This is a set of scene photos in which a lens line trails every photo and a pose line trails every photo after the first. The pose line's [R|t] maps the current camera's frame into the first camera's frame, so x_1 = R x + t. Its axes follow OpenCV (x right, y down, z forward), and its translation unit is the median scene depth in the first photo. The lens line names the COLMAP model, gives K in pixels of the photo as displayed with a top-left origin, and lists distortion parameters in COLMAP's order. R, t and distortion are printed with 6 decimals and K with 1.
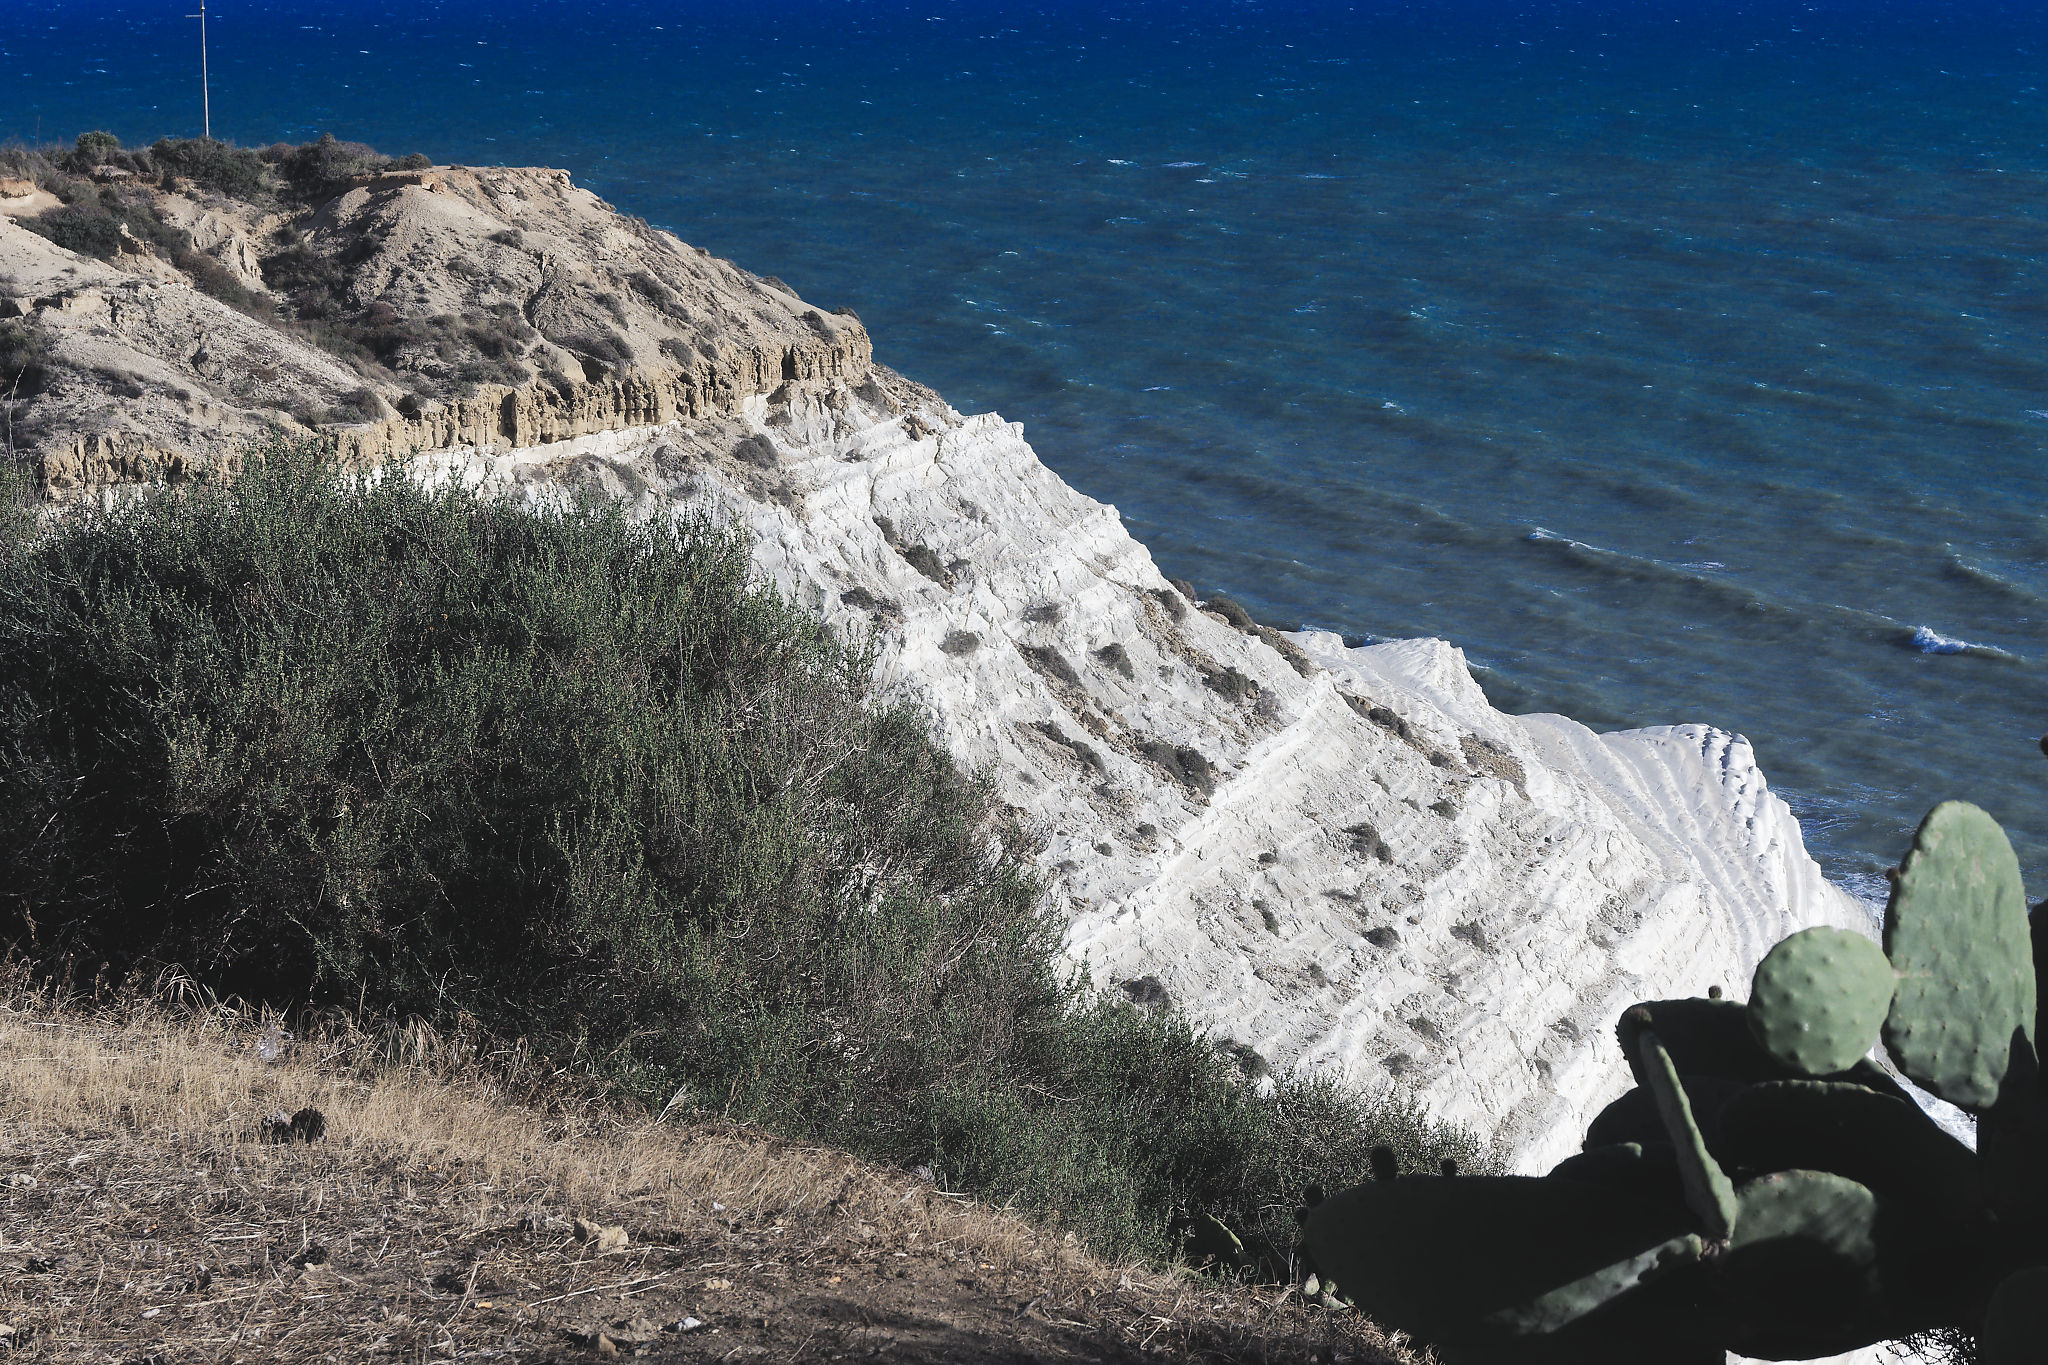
lens RADIAL K [[4385.3, 0, 1024.0], [0, 4385.3, 682.5], [0, 0, 1]] dist [-0.045475, -0.016584]
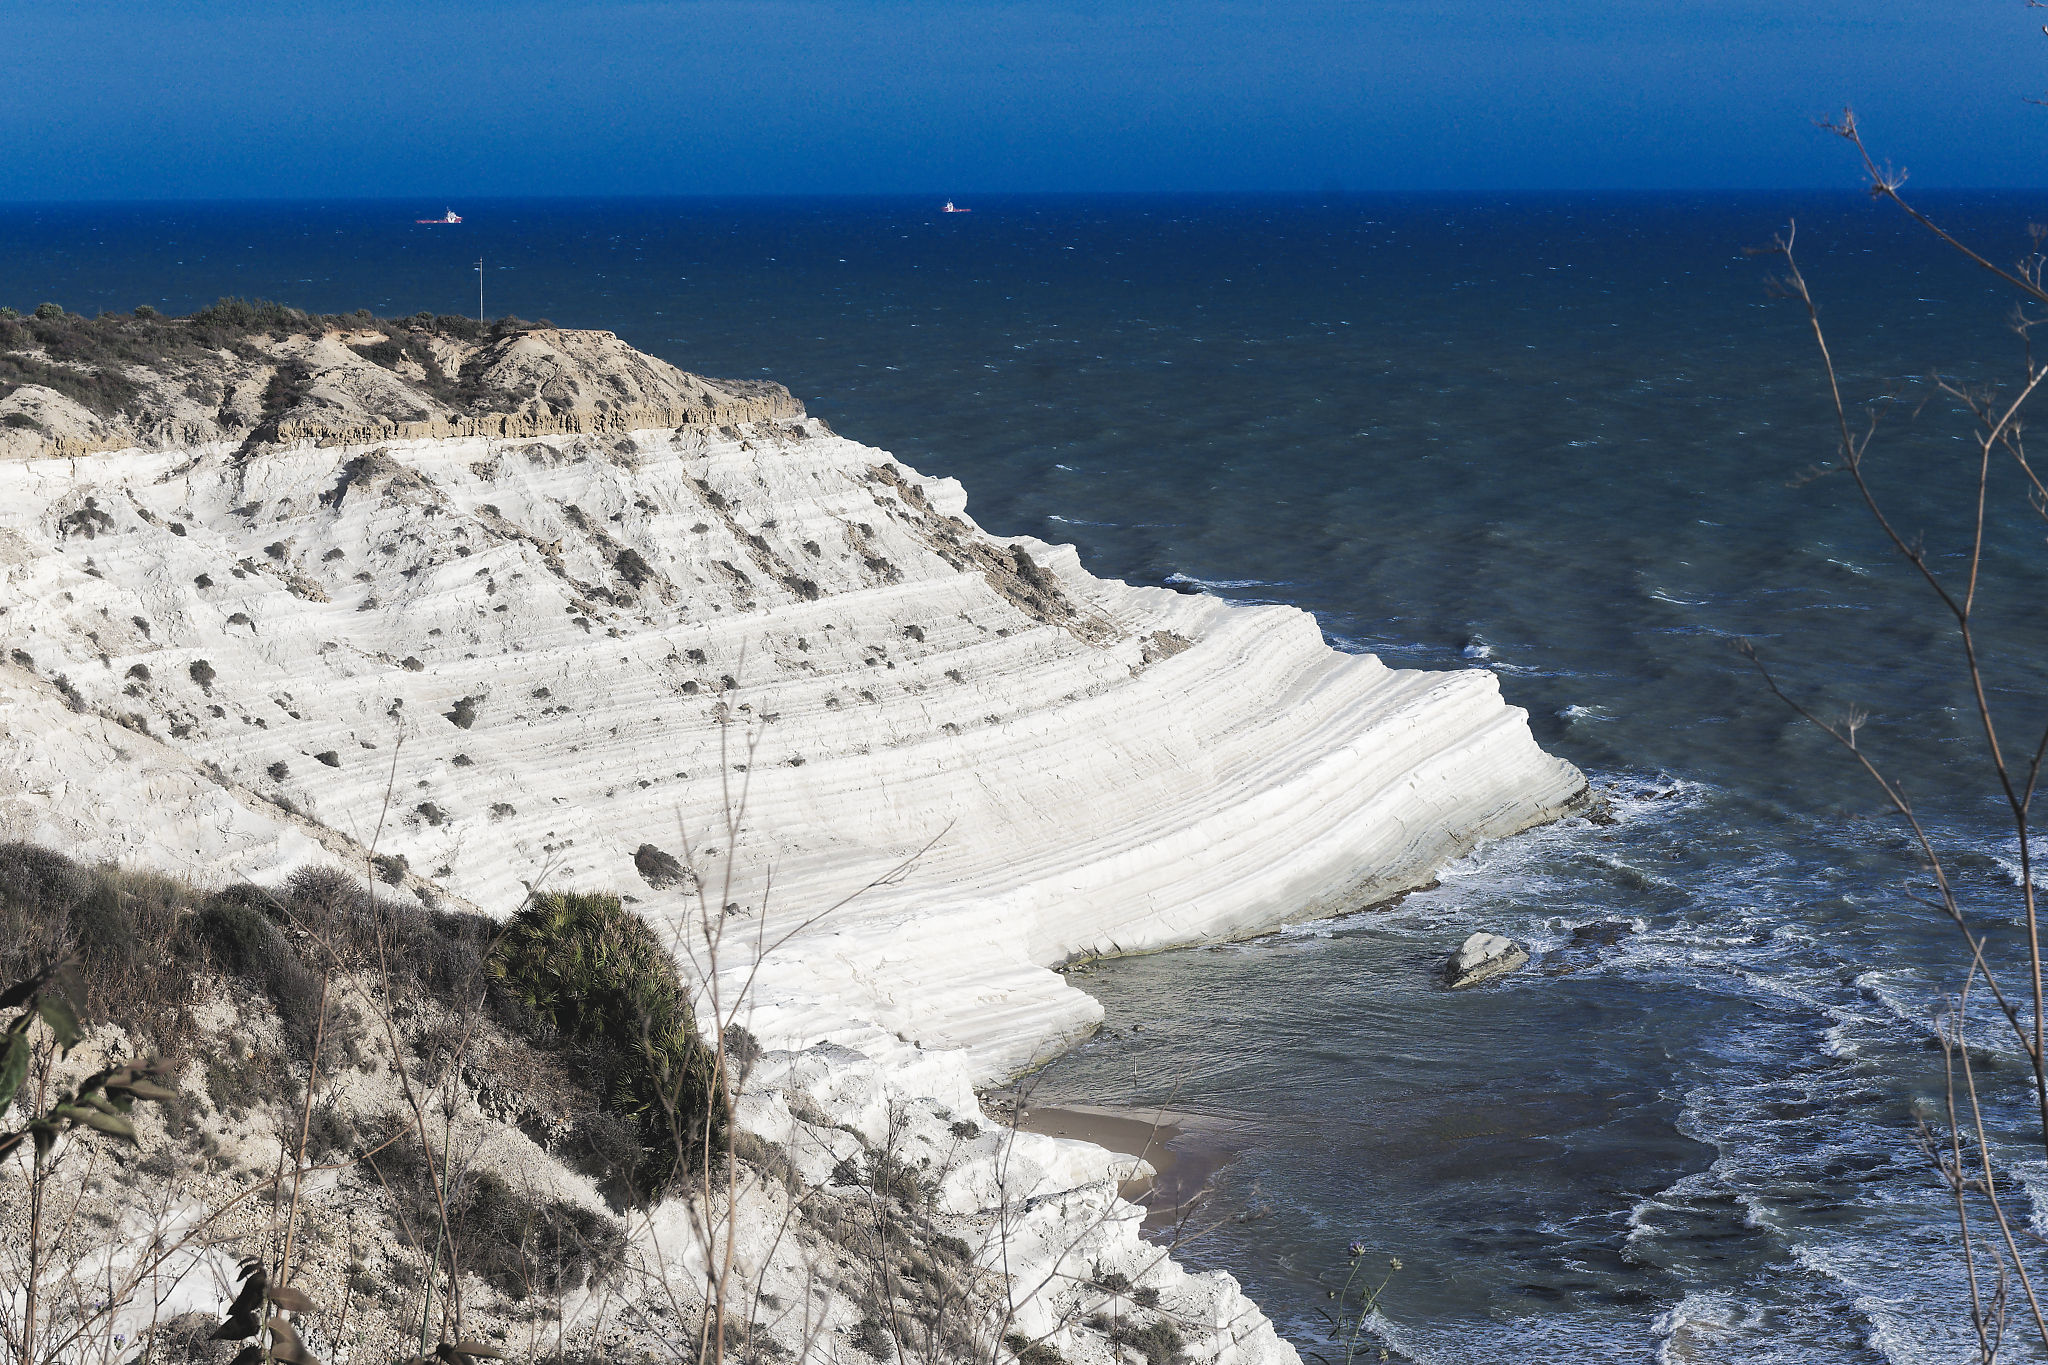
lens RADIAL K [[4385.3, 0, 1024.0], [0, 4385.3, 682.5], [0, 0, 1]] dist [-0.045475, -0.016584]
pose [[0.946499, 0.042585, -0.319886, 0.901297], [-0.057452, 0.997656, -0.037182, 0.150311], [0.317553, 0.053571, 0.946726, -1.182645]]
